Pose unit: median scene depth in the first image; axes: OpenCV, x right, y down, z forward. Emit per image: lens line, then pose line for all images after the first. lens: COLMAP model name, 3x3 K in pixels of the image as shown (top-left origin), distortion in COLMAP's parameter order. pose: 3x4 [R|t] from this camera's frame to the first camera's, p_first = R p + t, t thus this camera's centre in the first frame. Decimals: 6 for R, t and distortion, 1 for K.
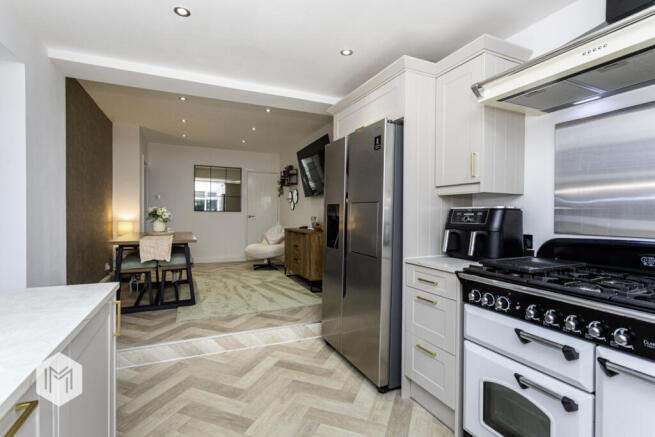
lens RADIAL K [[312.5, 0, 327.5], [0, 312.5, 218.5], [0, 0, 1]] dist [-0.018107, 0.000132]
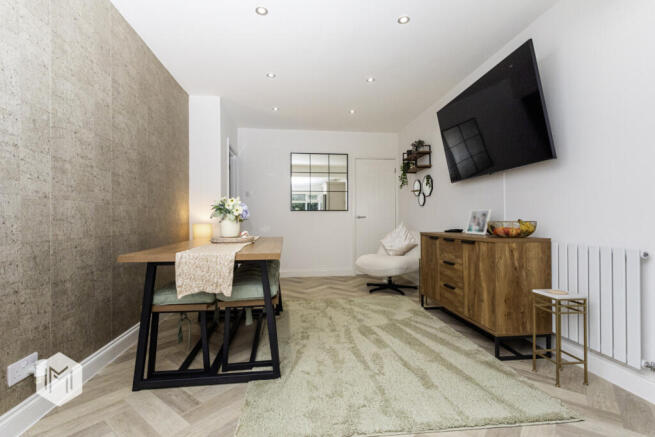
lens RADIAL K [[305.9, 0, 327.5], [0, 305.9, 218.5], [0, 0, 1]] dist [0.000737, 0.000699]
pose [[0.952547, -0.013212, -0.304106, -0.128753], [0.007562, 0.999776, -0.019748, 0.014306], [0.304299, 0.016511, 0.952434, 0.359996]]
